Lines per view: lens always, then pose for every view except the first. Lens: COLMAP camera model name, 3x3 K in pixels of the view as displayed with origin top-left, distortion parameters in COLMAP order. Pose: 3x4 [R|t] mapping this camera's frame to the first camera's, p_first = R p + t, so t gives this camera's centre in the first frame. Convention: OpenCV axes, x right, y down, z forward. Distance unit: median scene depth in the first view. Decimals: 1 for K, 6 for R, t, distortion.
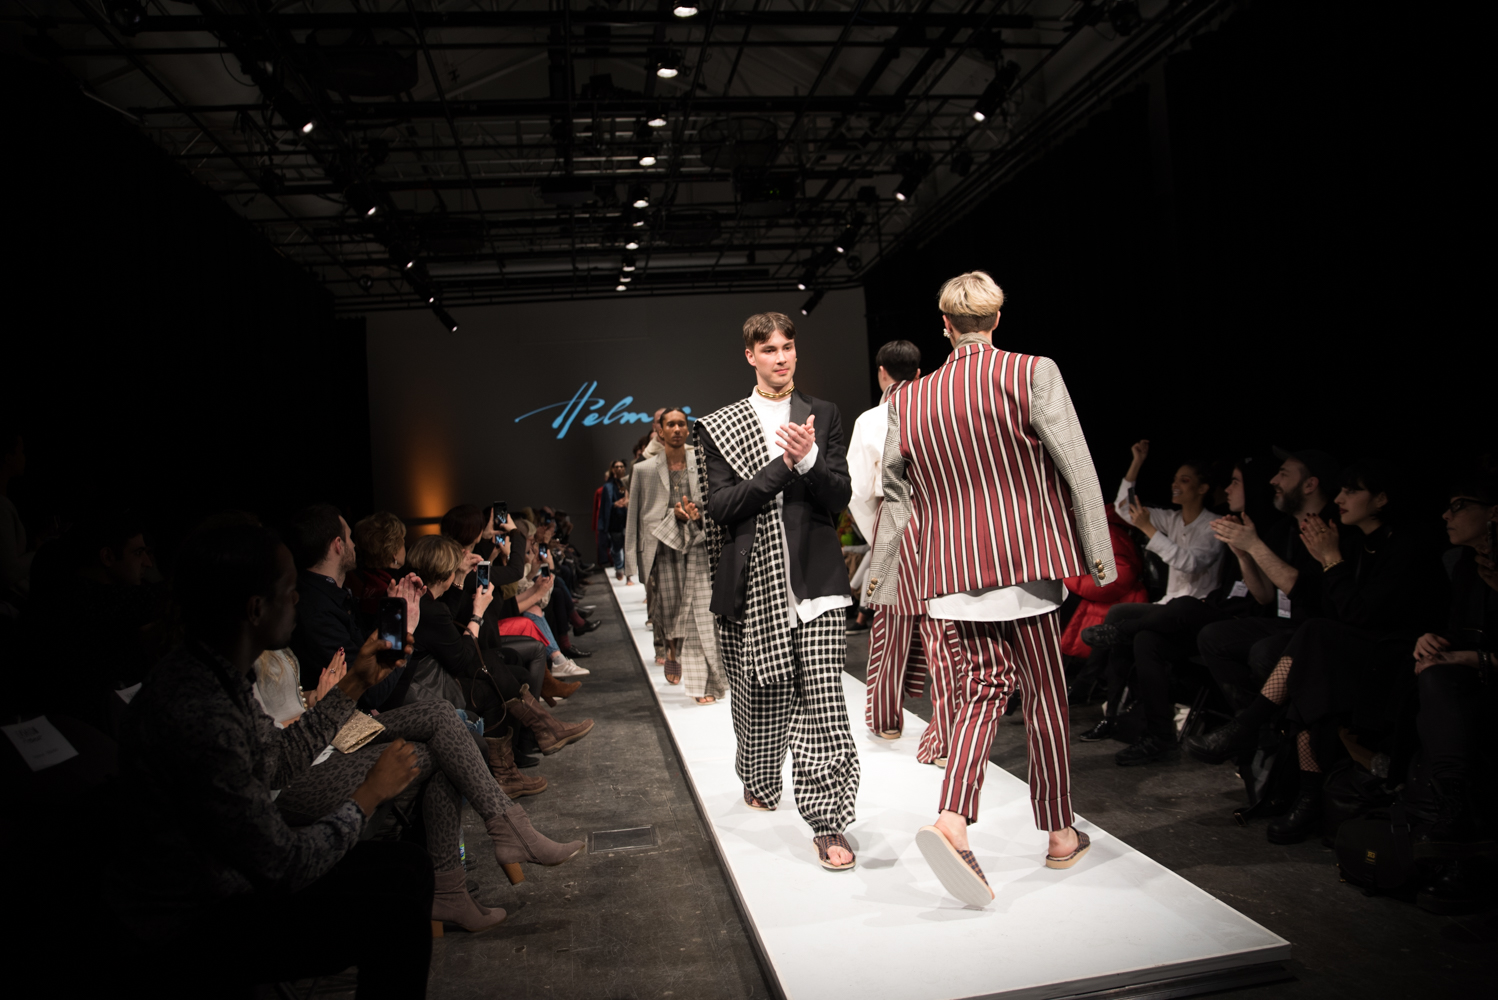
lens RADIAL K [[1119.3, 0, 736.8], [0, 1119.3, 491.7], [0, 0, 1]] dist [-0.148625, 0.123031]
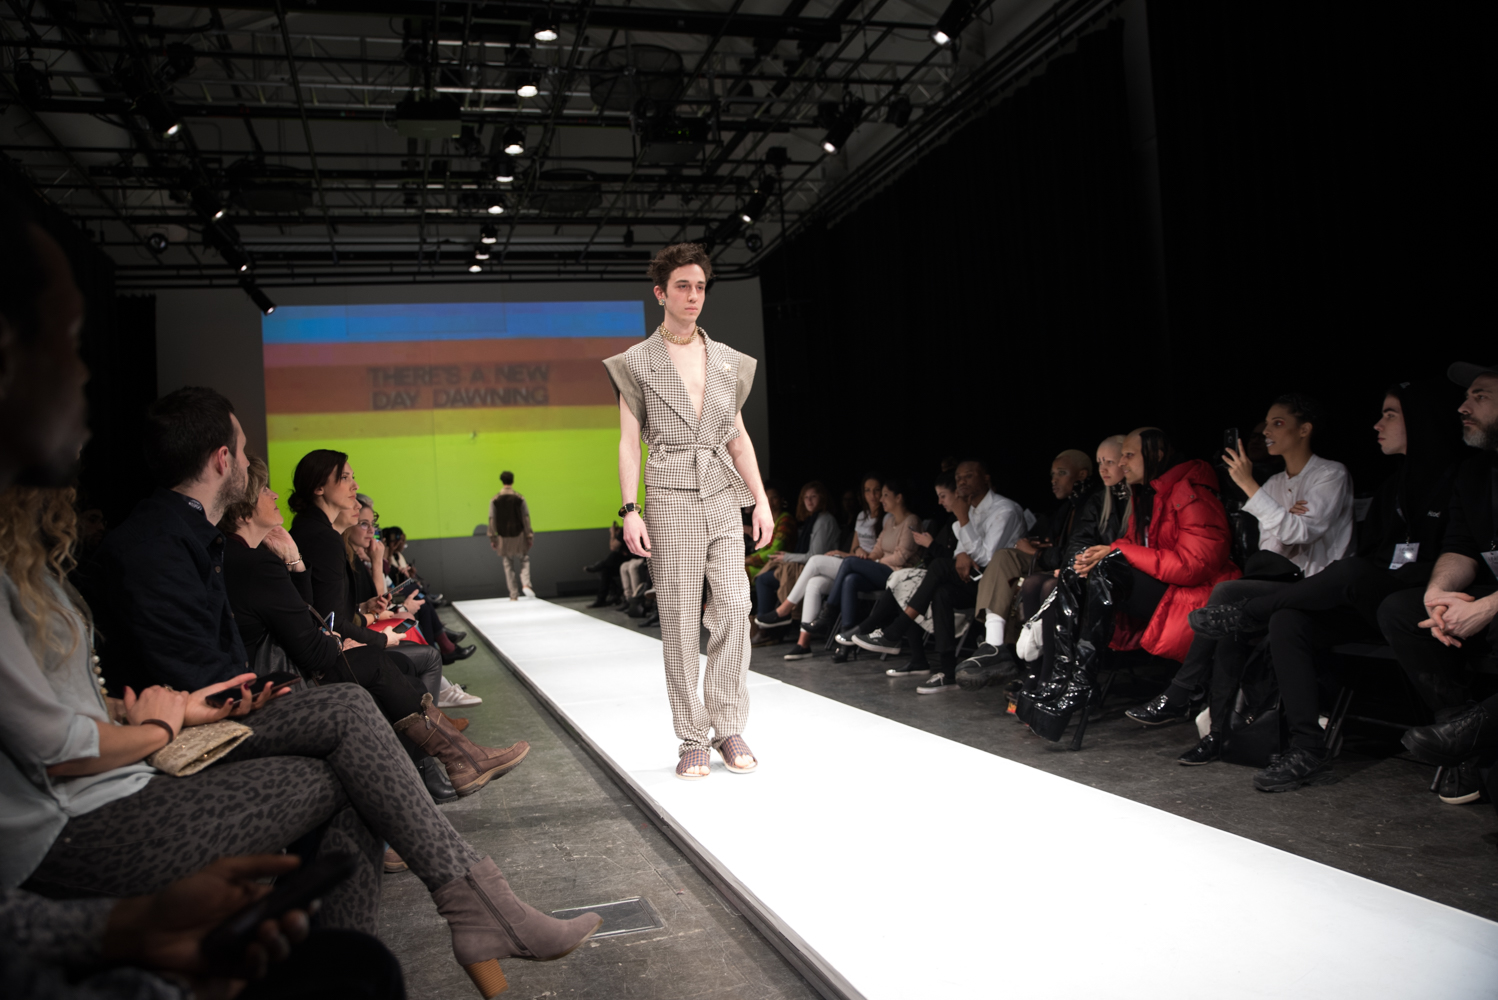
lens RADIAL K [[1200.7, 0, 728.6], [0, 1200.7, 501.4], [0, 0, 1]] dist [-0.107379, 0.124733]
pose [[0.990139, 0.005367, 0.139986, -0.050374], [0.000200, 0.999211, -0.039722, 0.037315], [-0.140089, 0.039358, 0.989356, 0.111217]]
